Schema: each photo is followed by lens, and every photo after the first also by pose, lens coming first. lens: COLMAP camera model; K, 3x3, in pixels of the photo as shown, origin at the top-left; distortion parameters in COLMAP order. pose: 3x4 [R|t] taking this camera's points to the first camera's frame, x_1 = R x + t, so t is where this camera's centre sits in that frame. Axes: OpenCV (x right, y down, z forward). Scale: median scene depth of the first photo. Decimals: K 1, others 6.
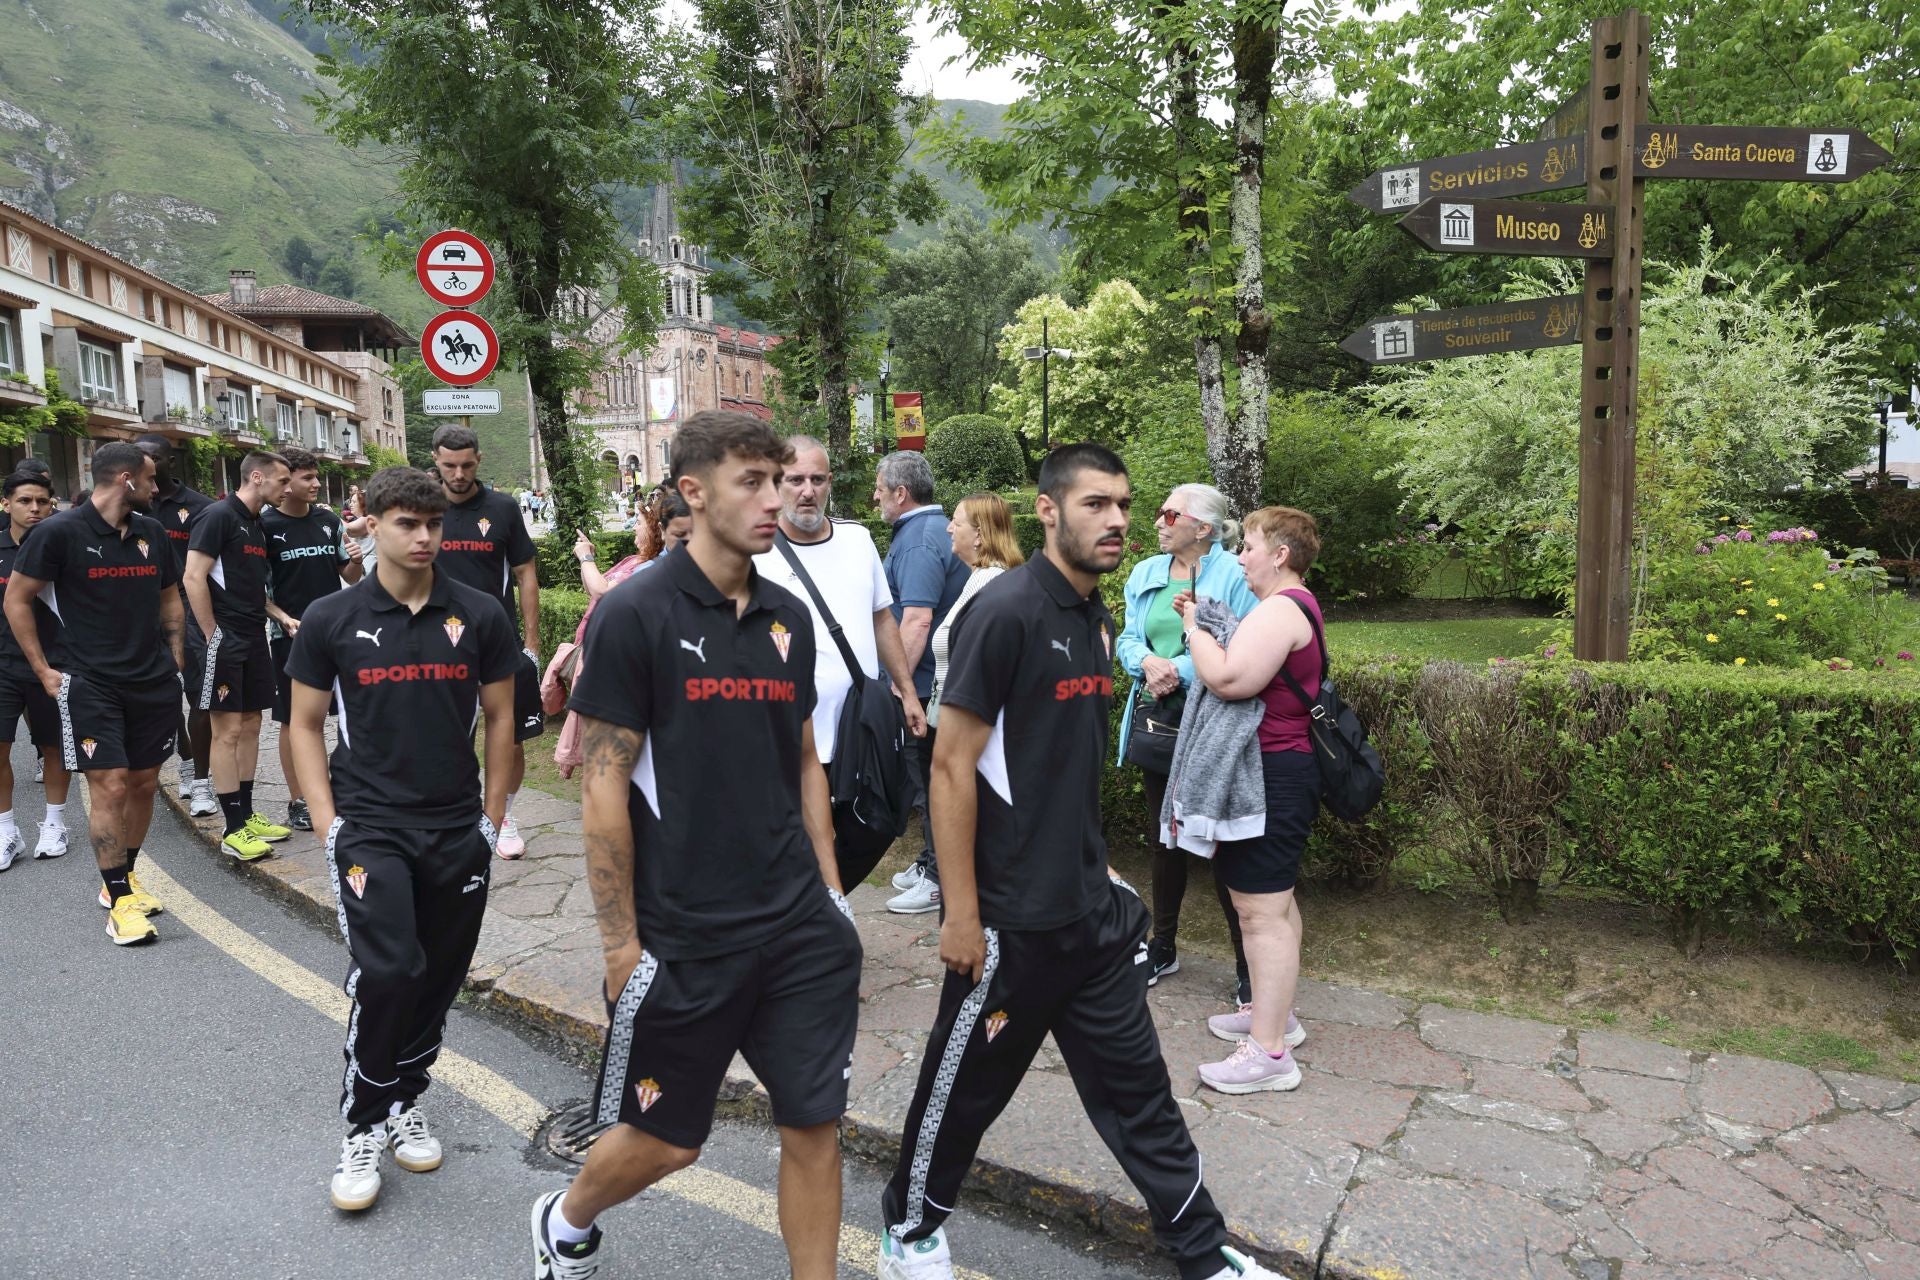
lens RADIAL K [[1303.2, 0, 962.5], [0, 1303.2, 645.0], [0, 0, 1]] dist [0.005651, -0.001414]
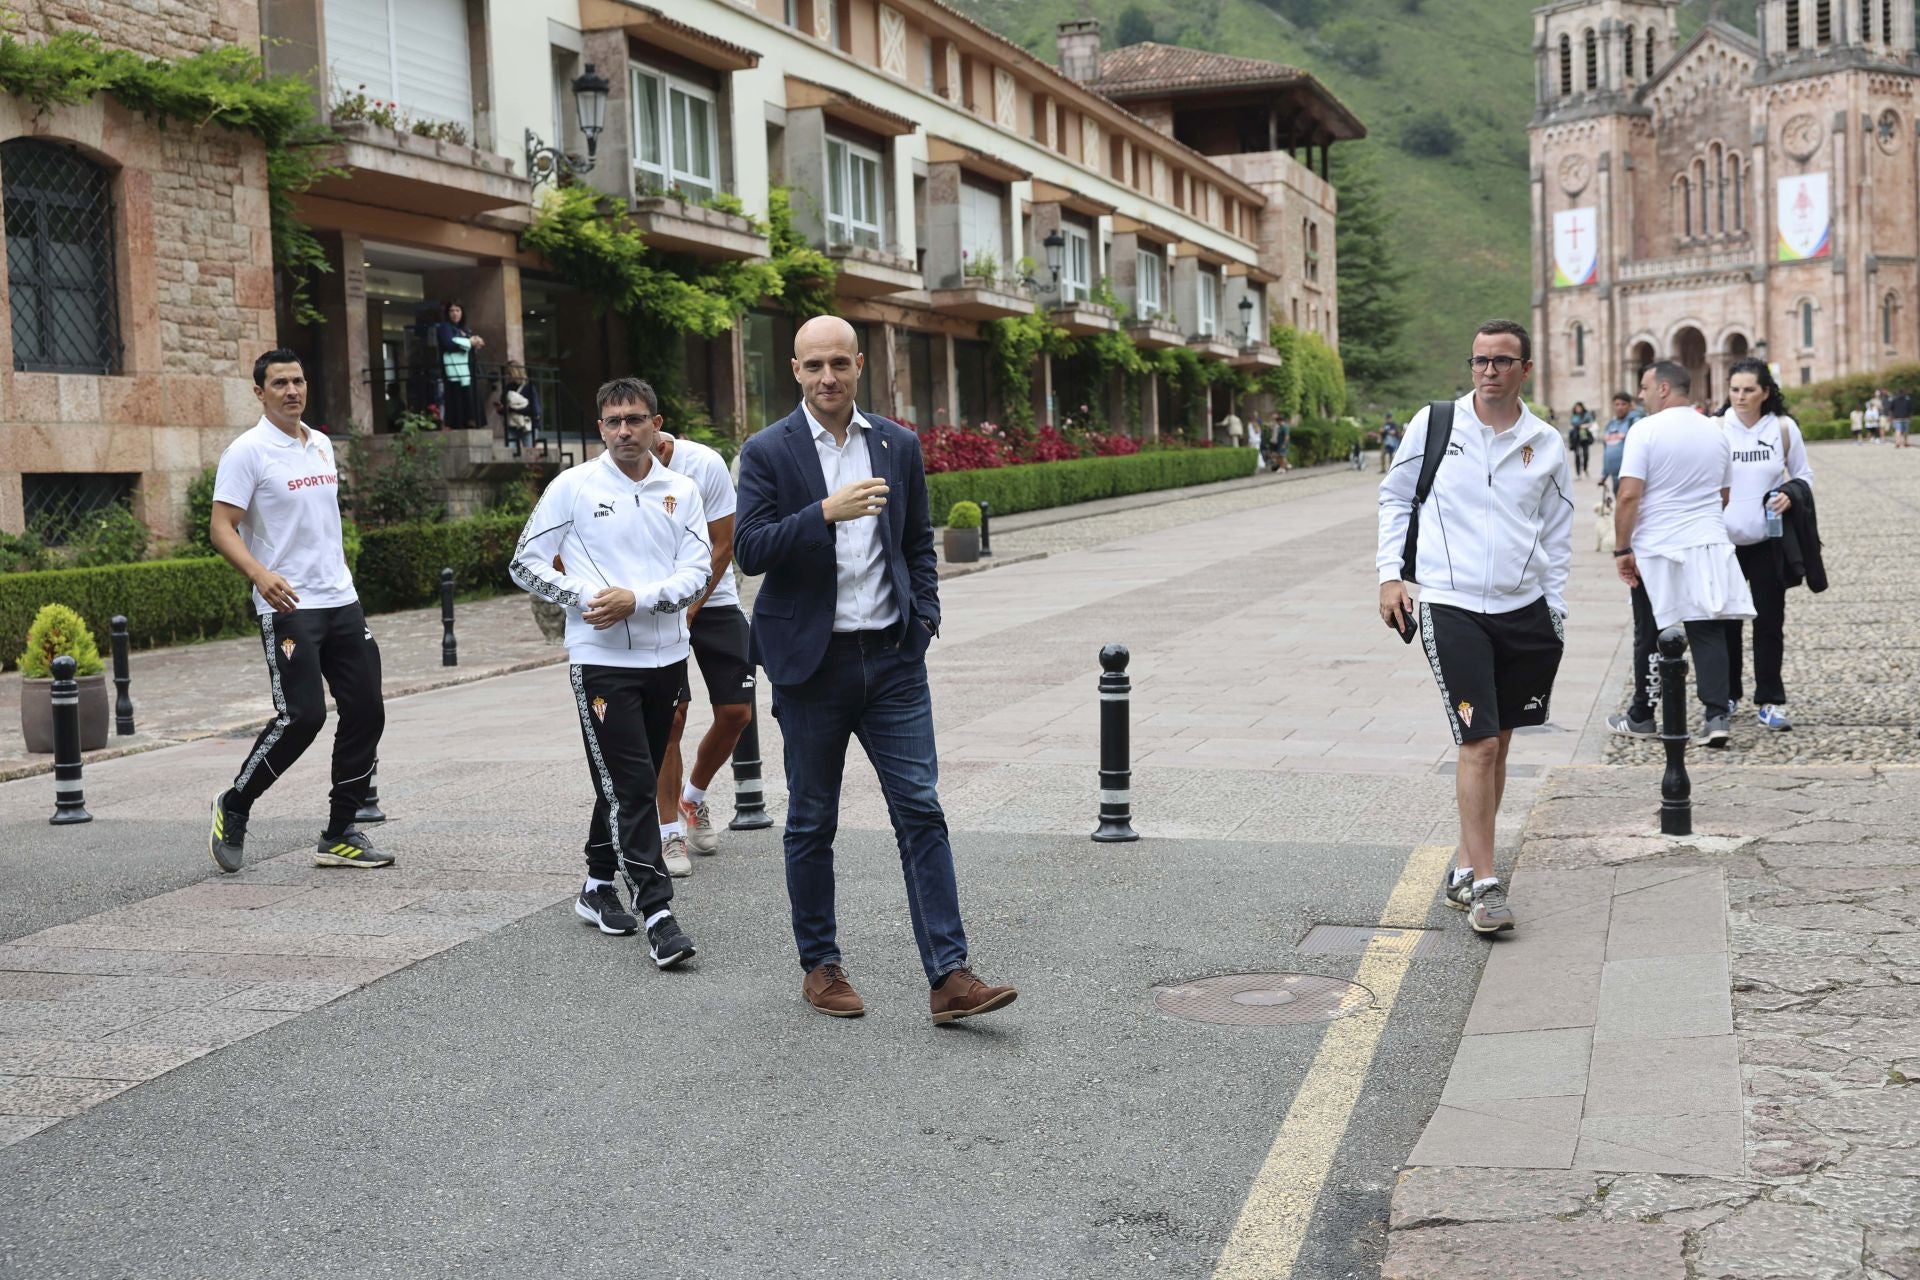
lens RADIAL K [[2372.3, 0, 945.1], [0, 2372.3, 631.6], [0, 0, 1]] dist [0.008531, 0.000000]
pose [[0.857557, 0.020940, -0.513963, -0.194811], [-0.033516, 0.999322, -0.015208, -0.030638], [0.513296, 0.030268, 0.857678, 0.293482]]
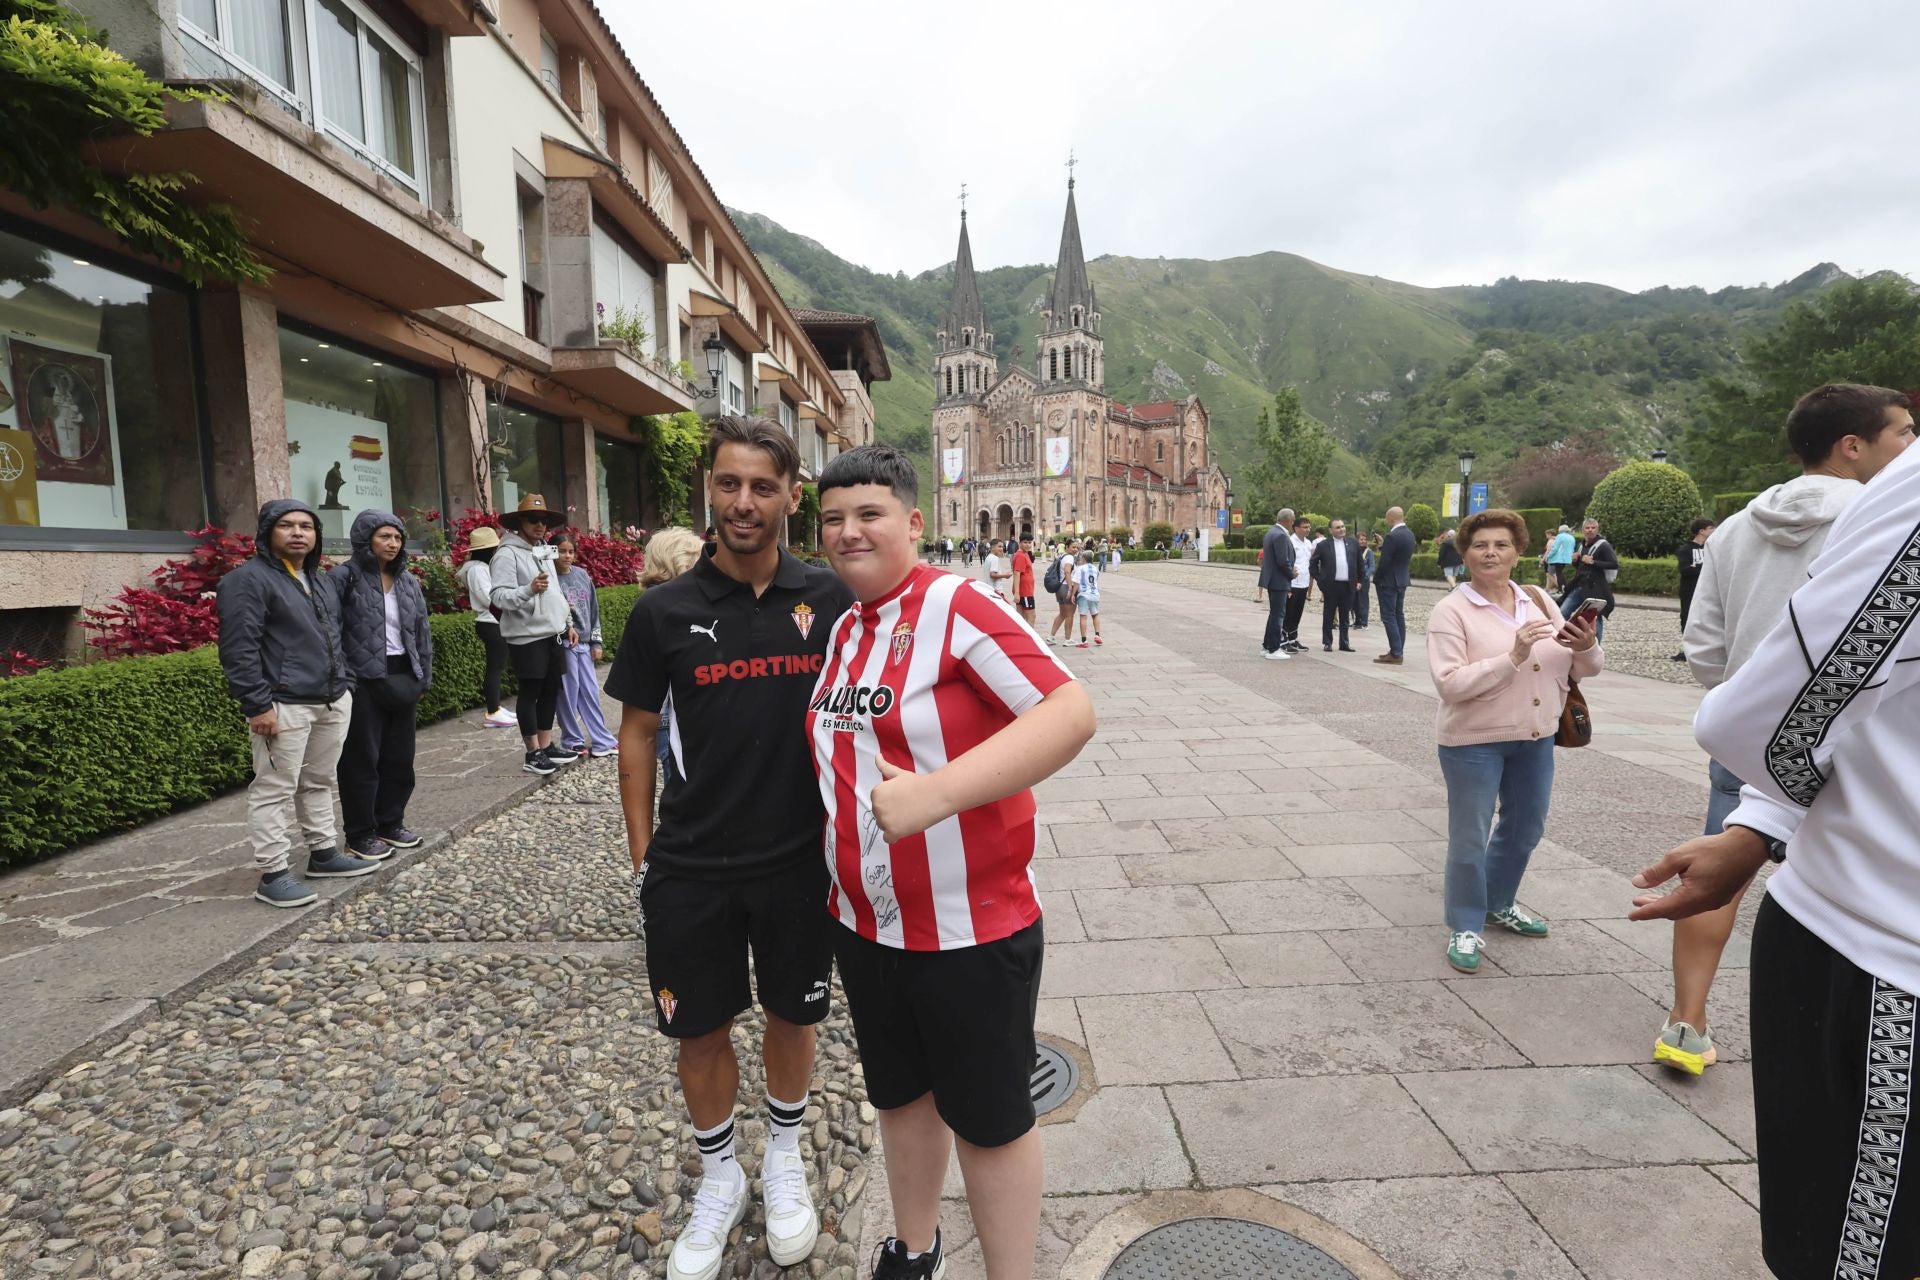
lens RADIAL K [[902.1, 0, 962.2], [0, 902.1, 648.2], [0, 0, 1]] dist [-0.003844, -0.000594]
pose [[0.977049, 0.032300, -0.210554, -0.658552], [-0.032657, 0.999465, 0.001780, -0.125511], [0.210498, 0.005137, 0.977581, 1.132858]]
